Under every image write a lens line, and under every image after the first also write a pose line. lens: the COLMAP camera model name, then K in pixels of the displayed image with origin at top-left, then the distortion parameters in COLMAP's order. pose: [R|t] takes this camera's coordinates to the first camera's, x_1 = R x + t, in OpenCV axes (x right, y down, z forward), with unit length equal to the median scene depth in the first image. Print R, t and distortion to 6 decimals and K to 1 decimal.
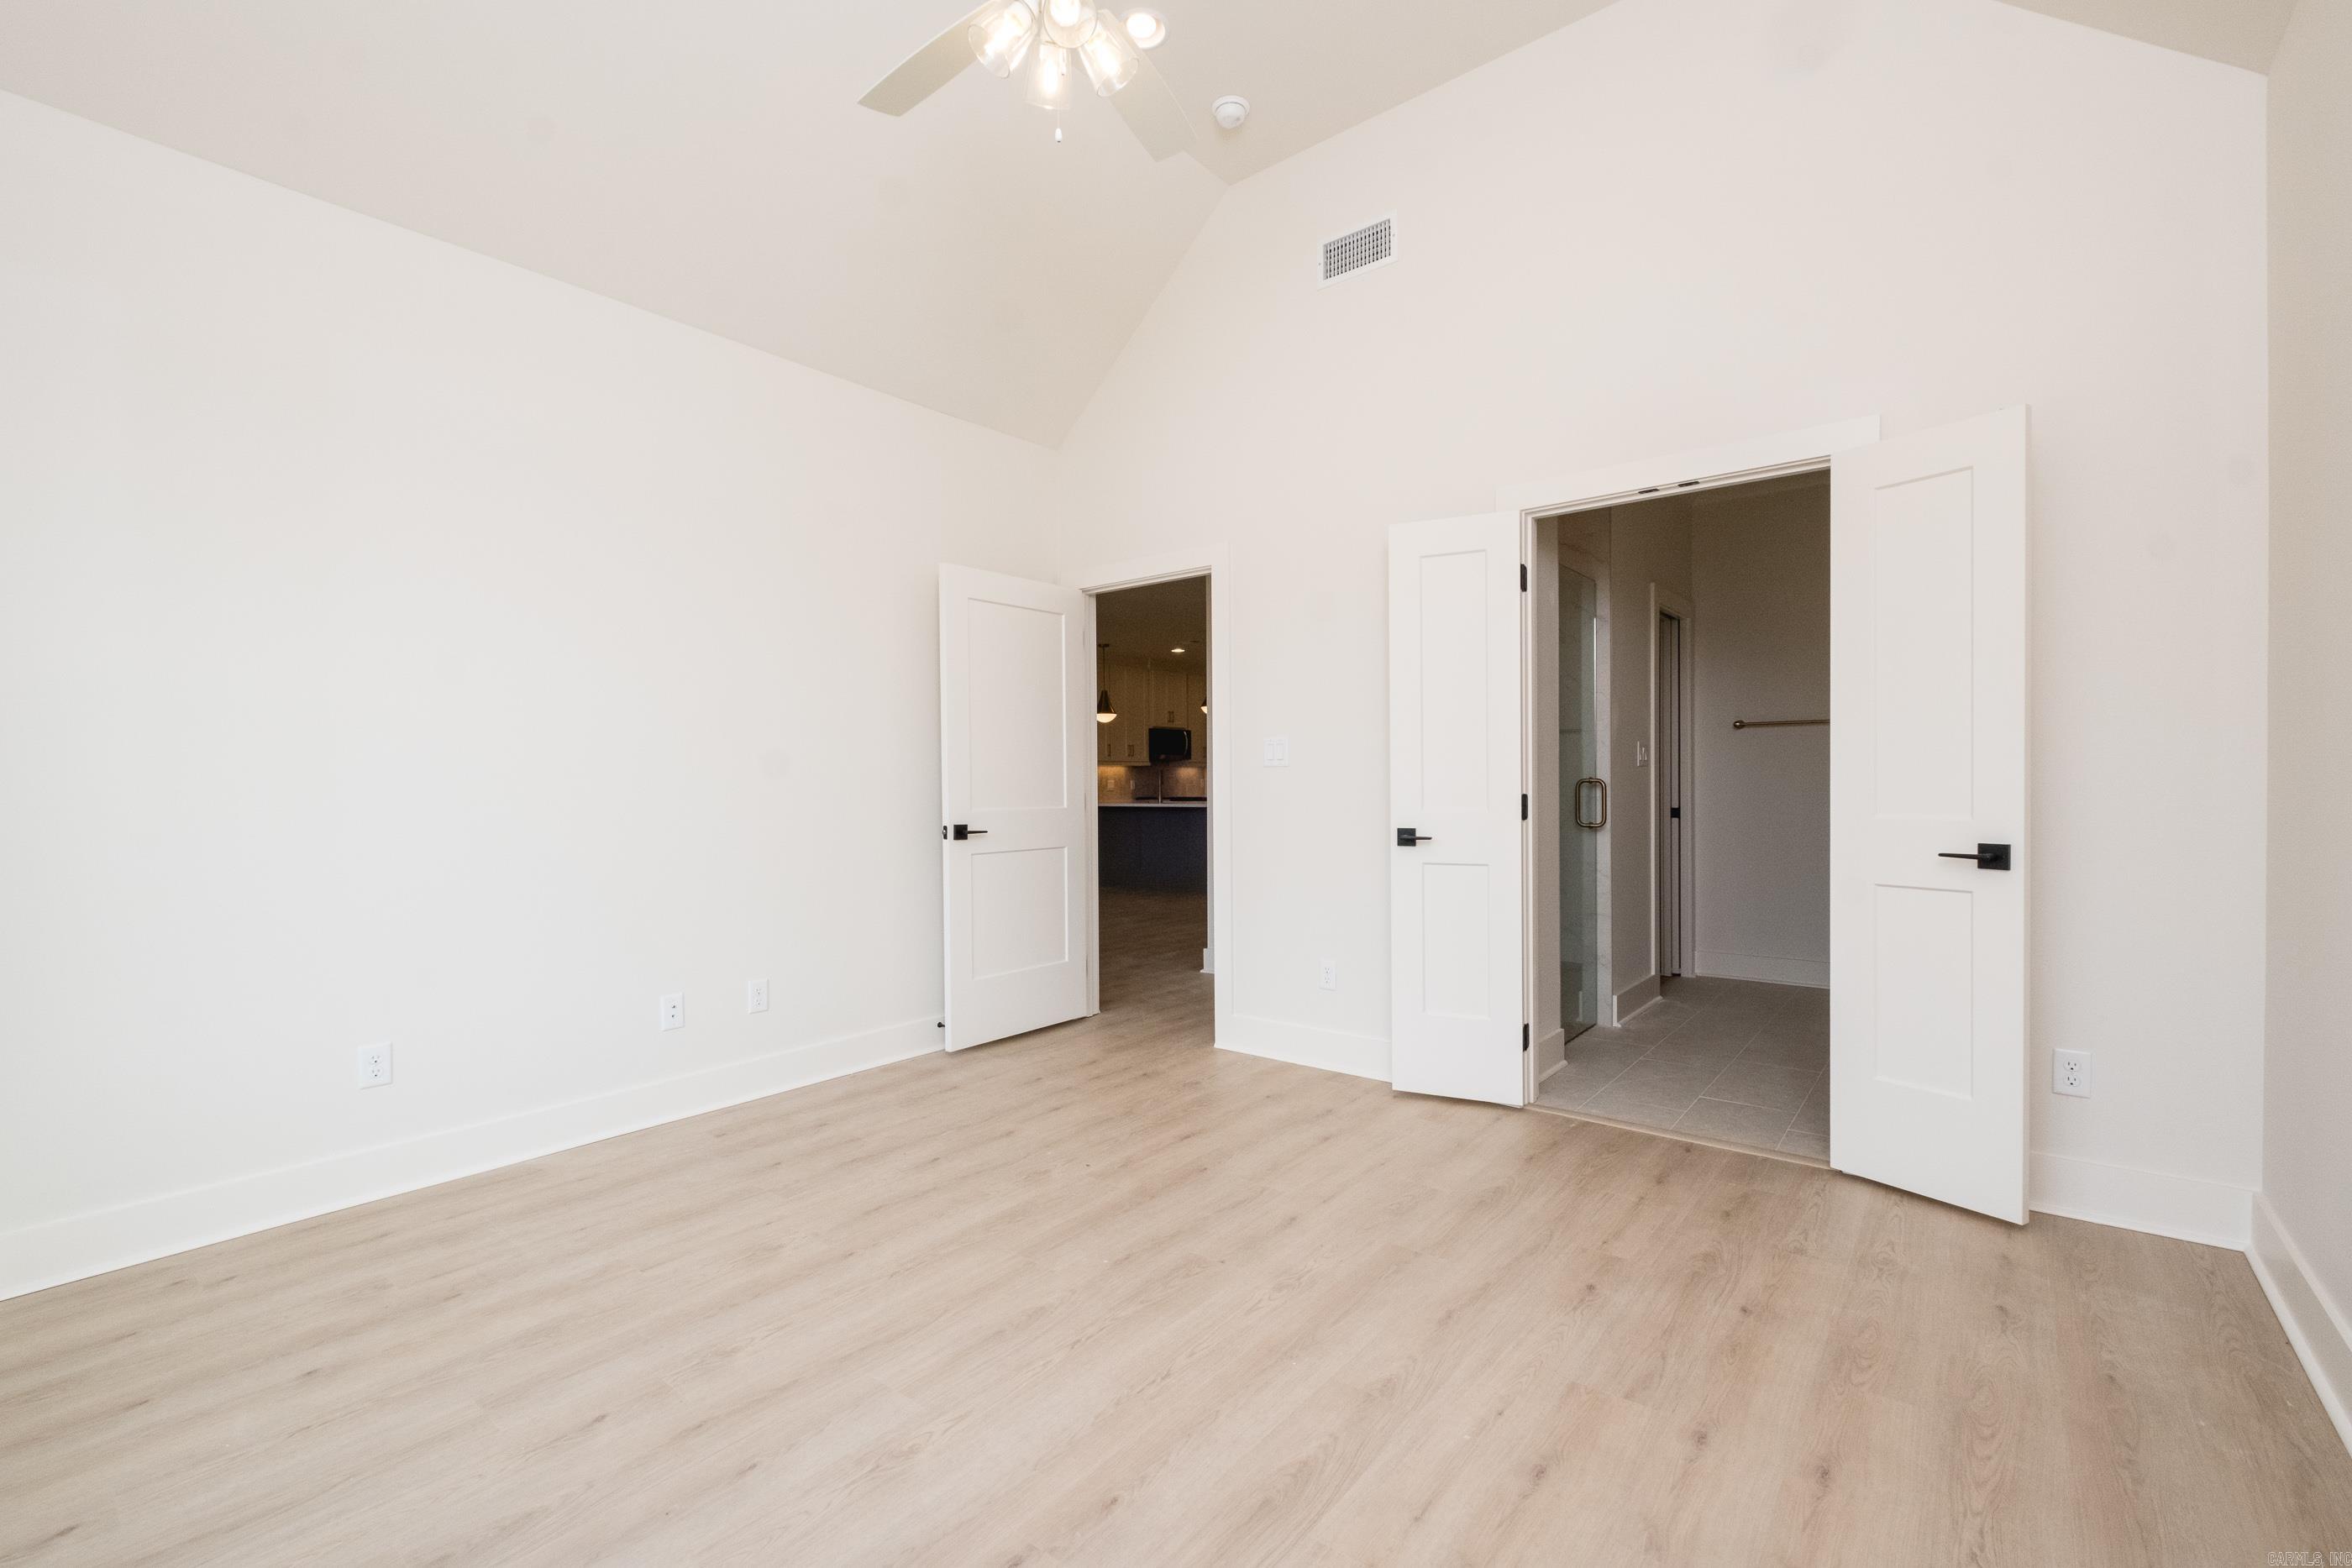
lens RADIAL K [[1019.7, 0, 1178.9], [0, 1019.7, 803.8], [0, 0, 1]] dist [-0.000845, -0.000678]
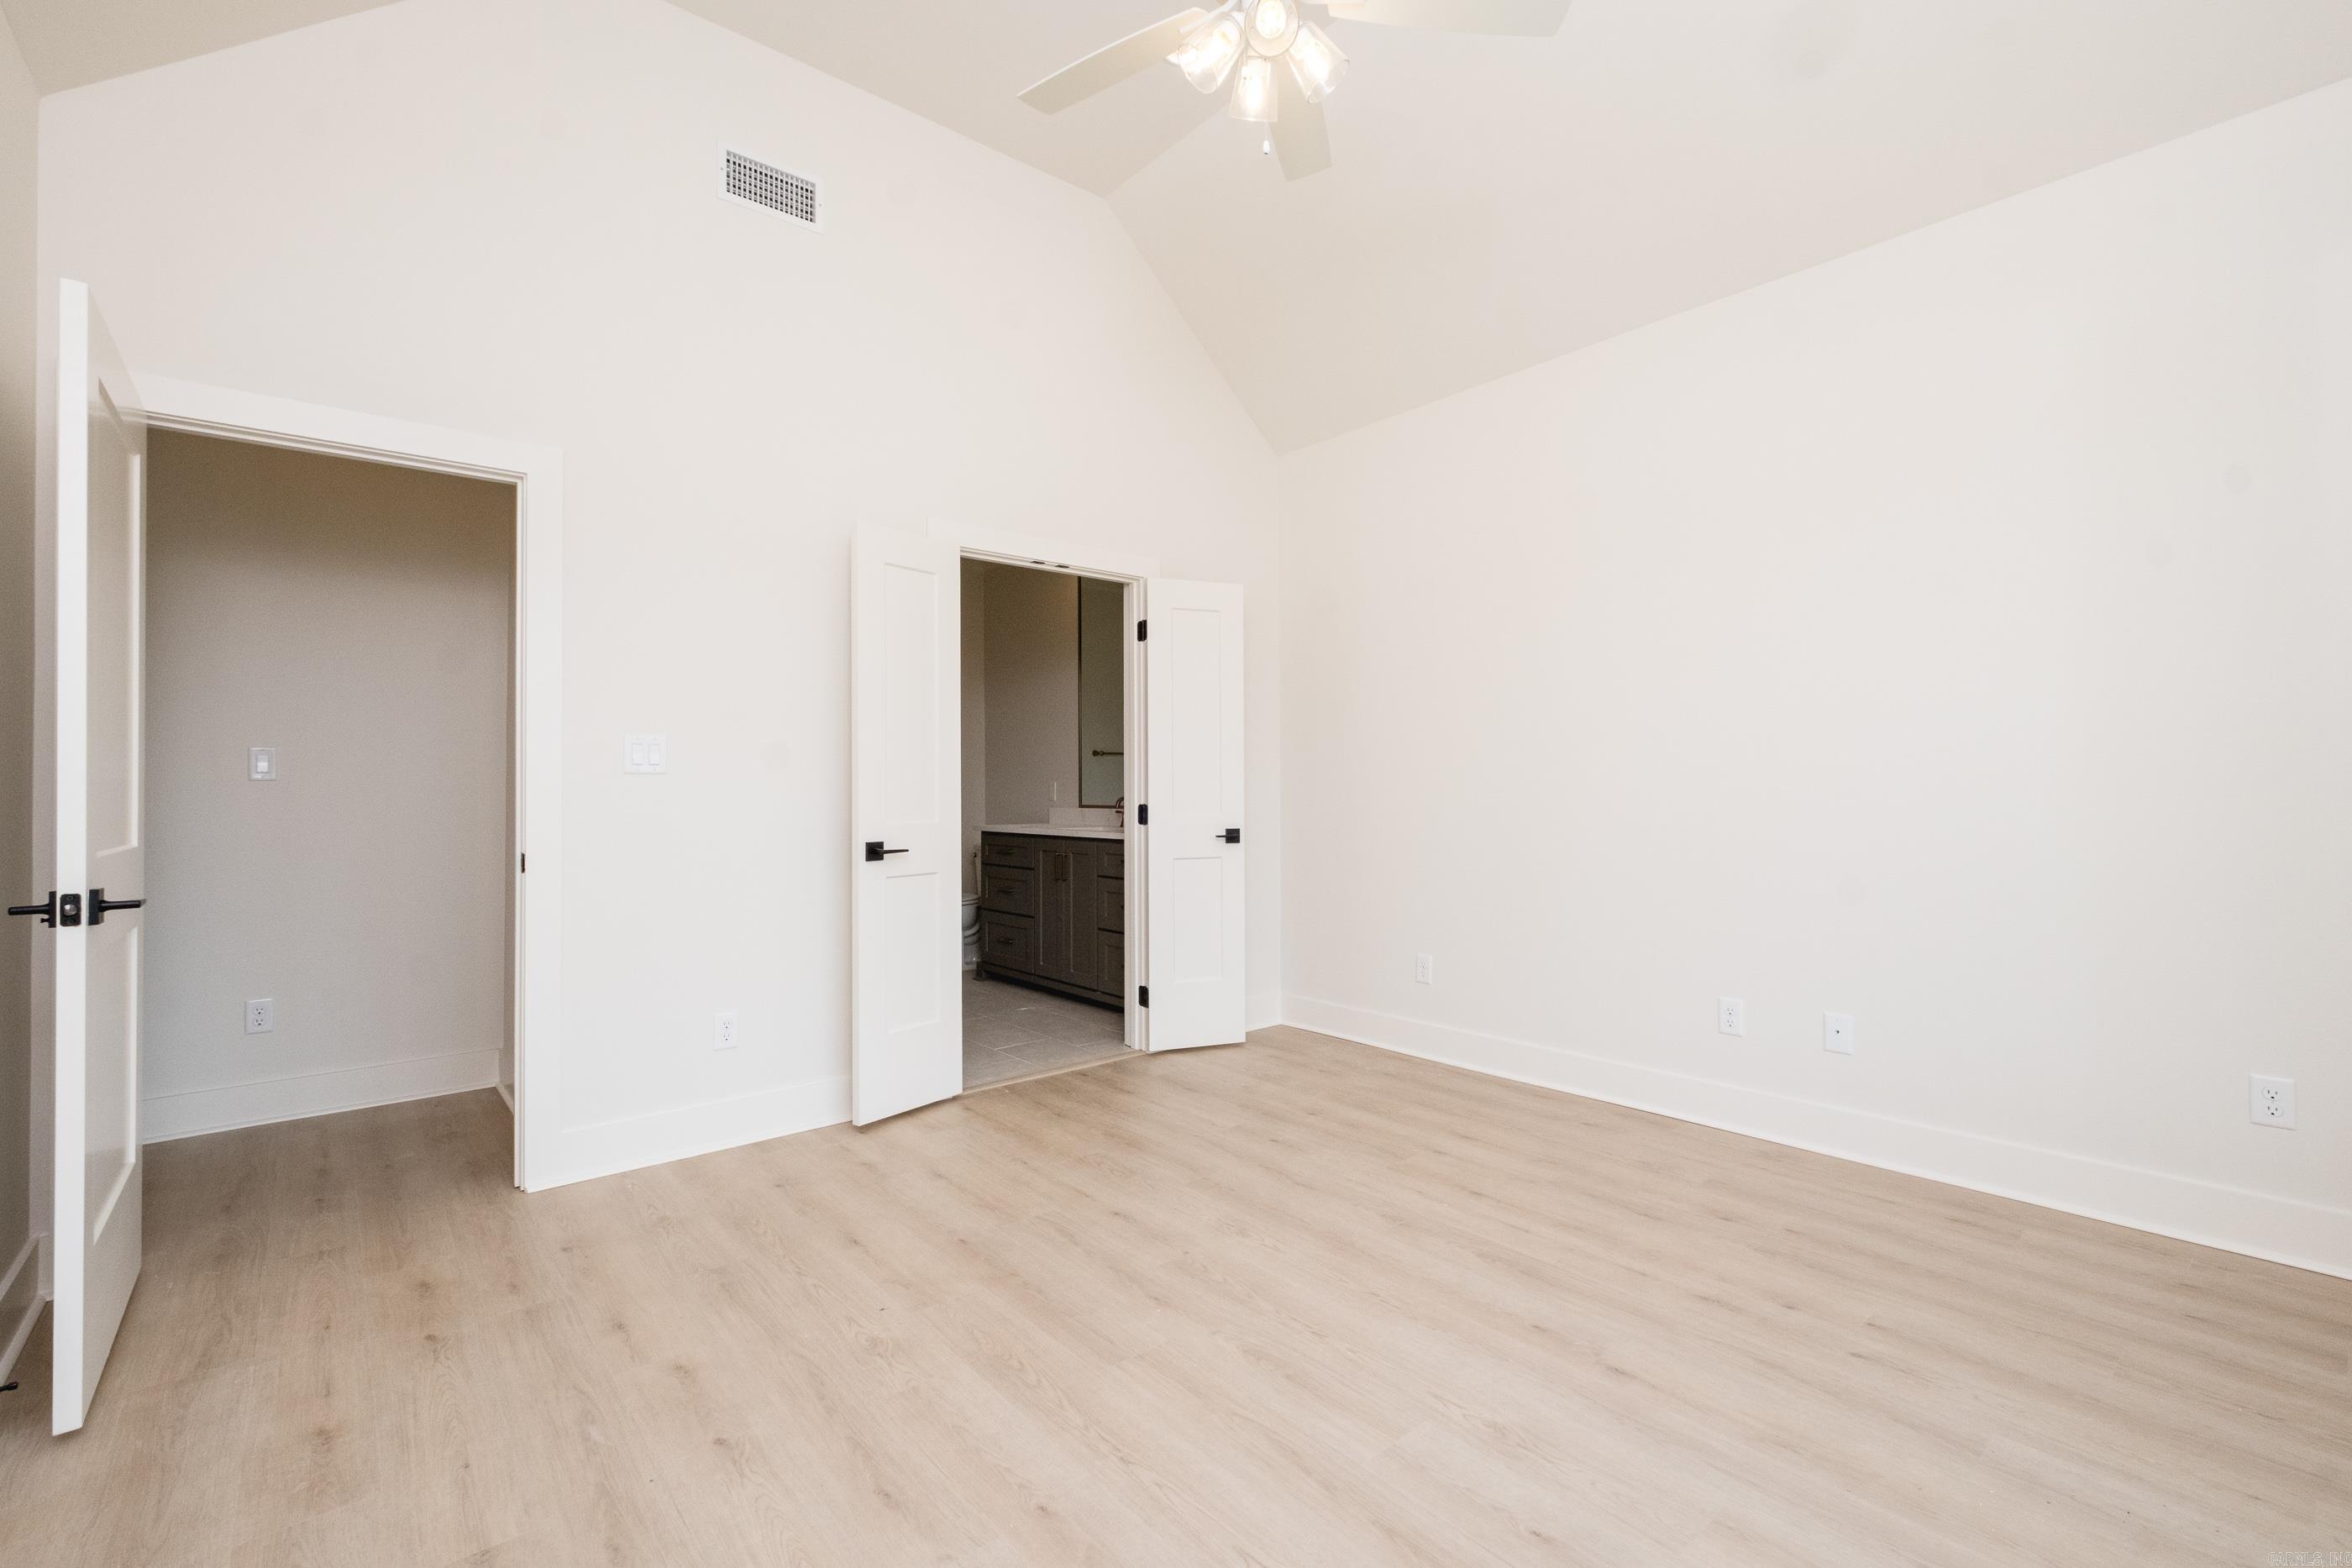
lens RADIAL K [[1019.7, 0, 1178.9], [0, 1019.7, 803.8], [0, 0, 1]] dist [-0.000845, -0.000678]
pose [[0.181955, -0.010234, 0.983254, -0.927447], [0.032187, 0.999472, 0.004447, -0.013251], [-0.982780, 0.030839, 0.182188, 0.762848]]
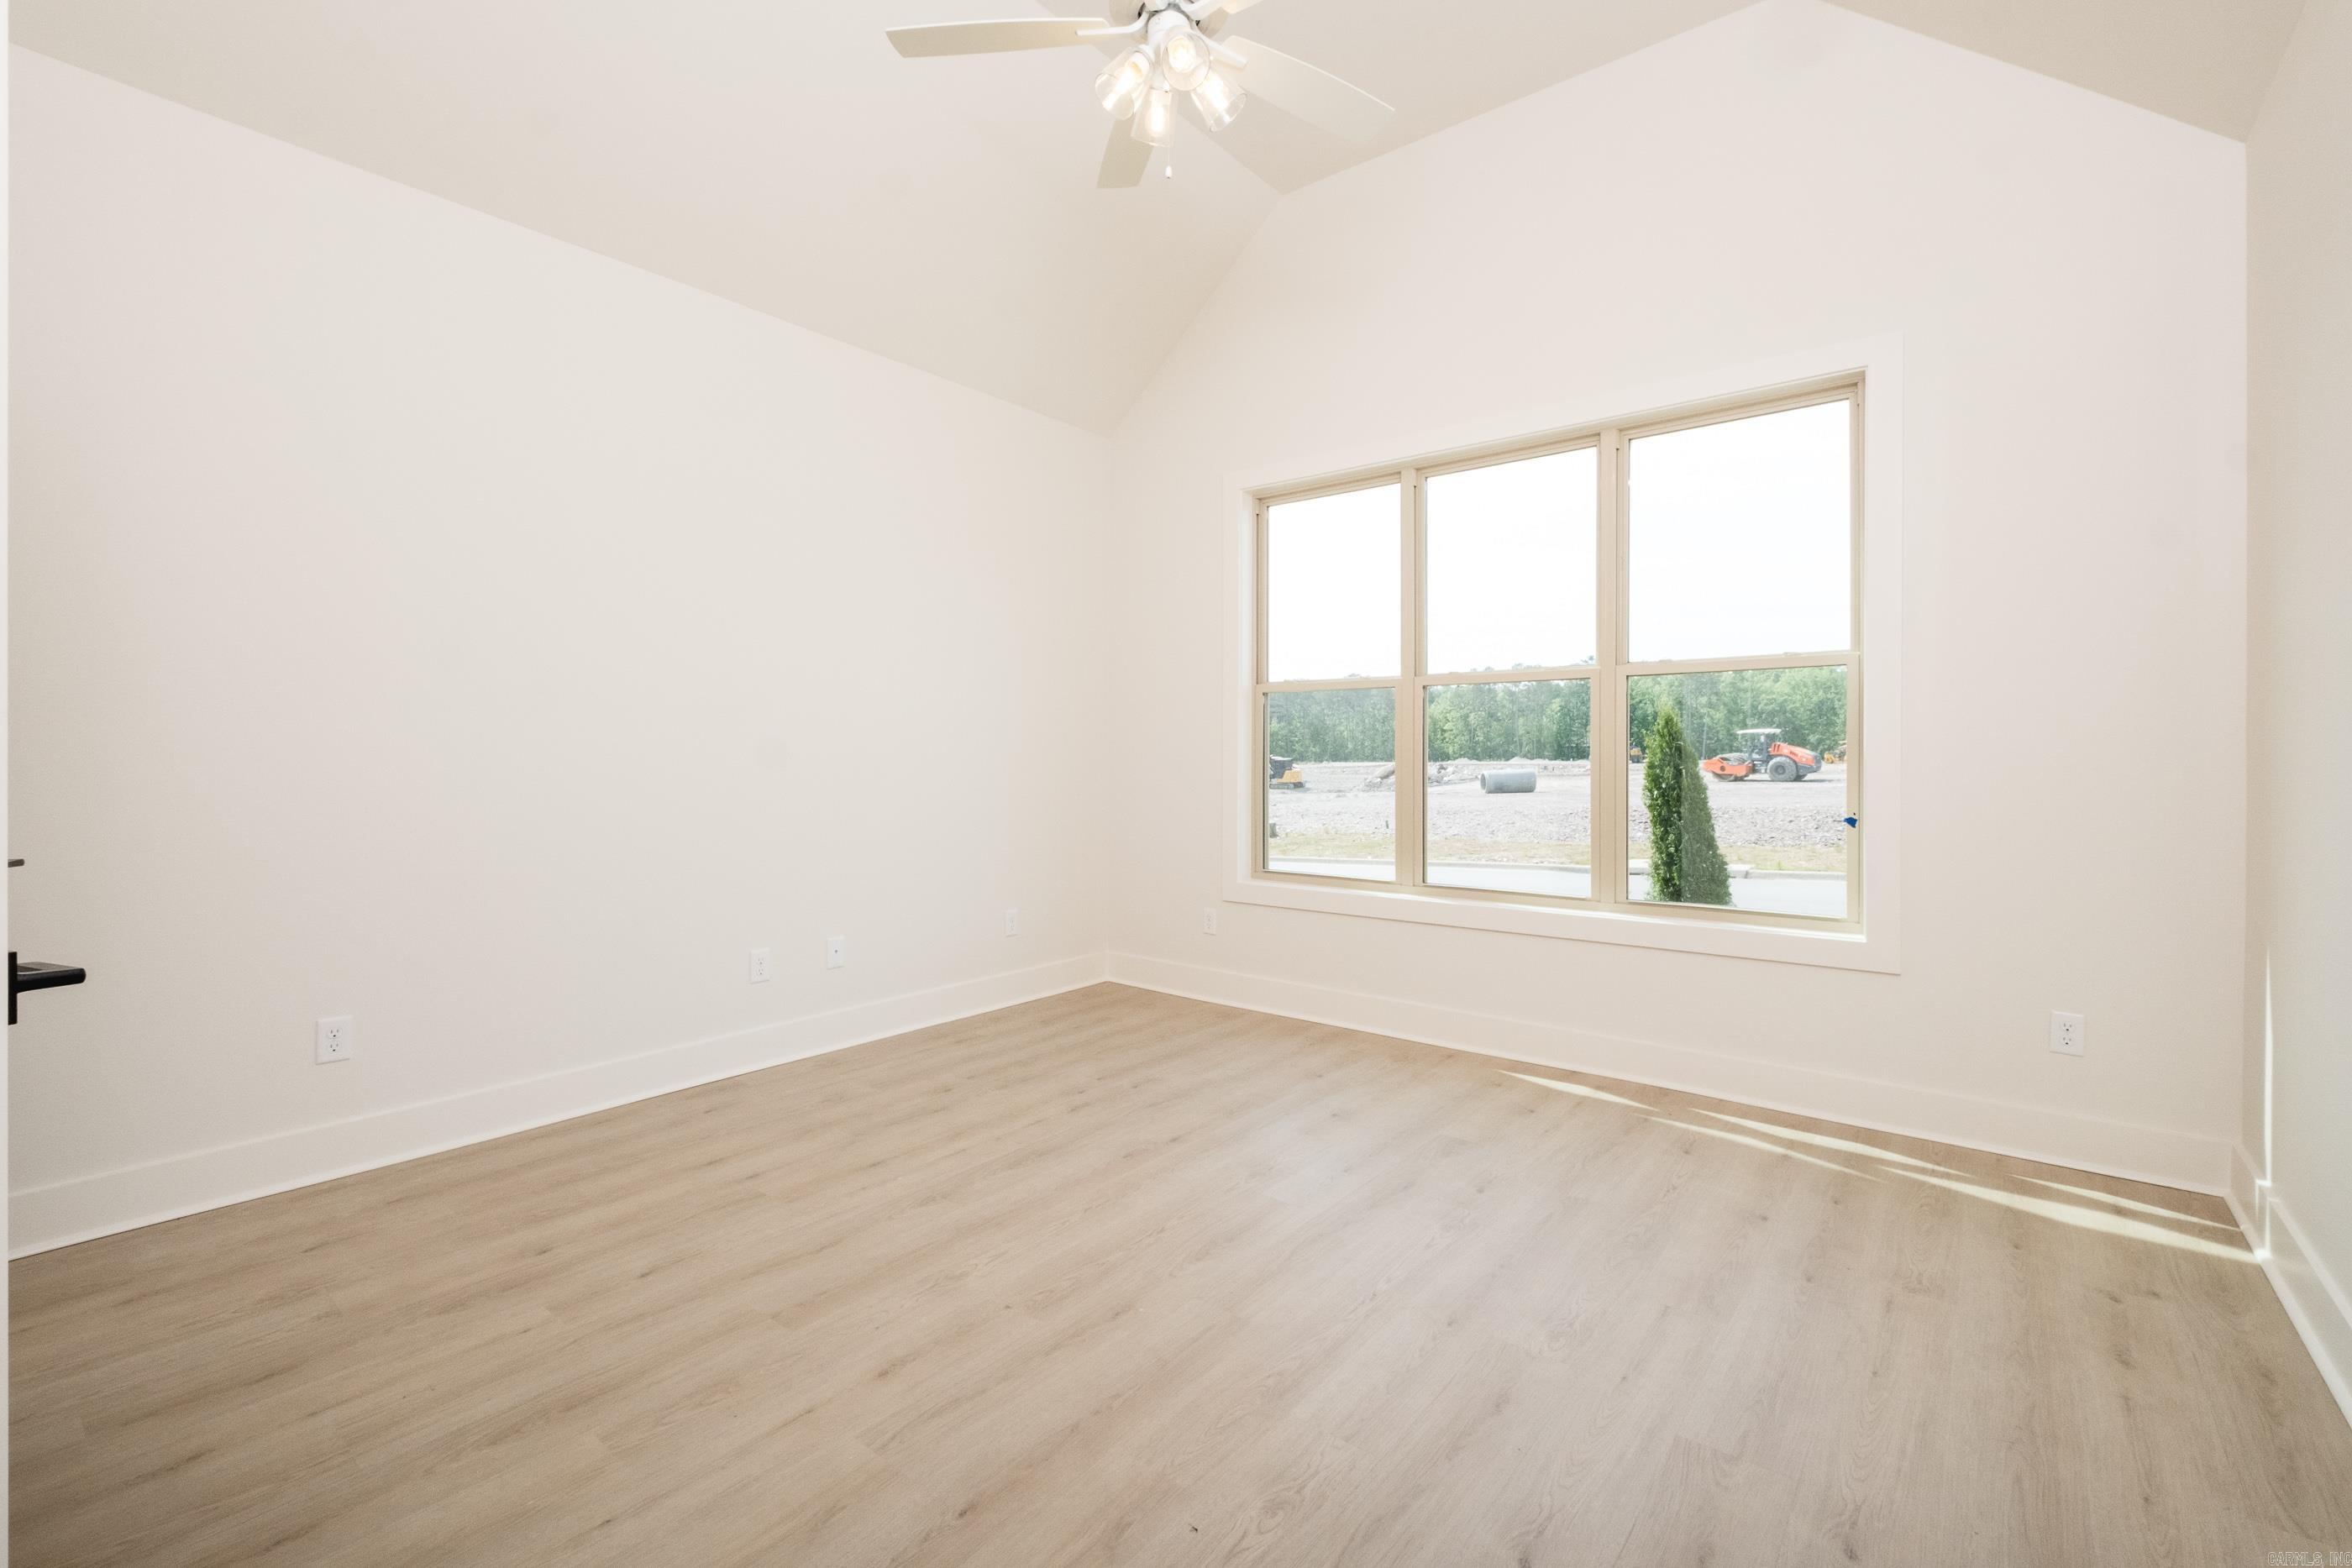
lens RADIAL K [[1003.0, 0, 1185.7], [0, 1003.0, 782.6], [0, 0, 1]] dist [0.000208, -0.000865]
pose [[-0.999864, 0.011111, -0.012146, -0.099646], [0.010486, 0.998673, 0.050418, -0.039429], [0.012690, 0.050283, -0.998654, 1.743427]]
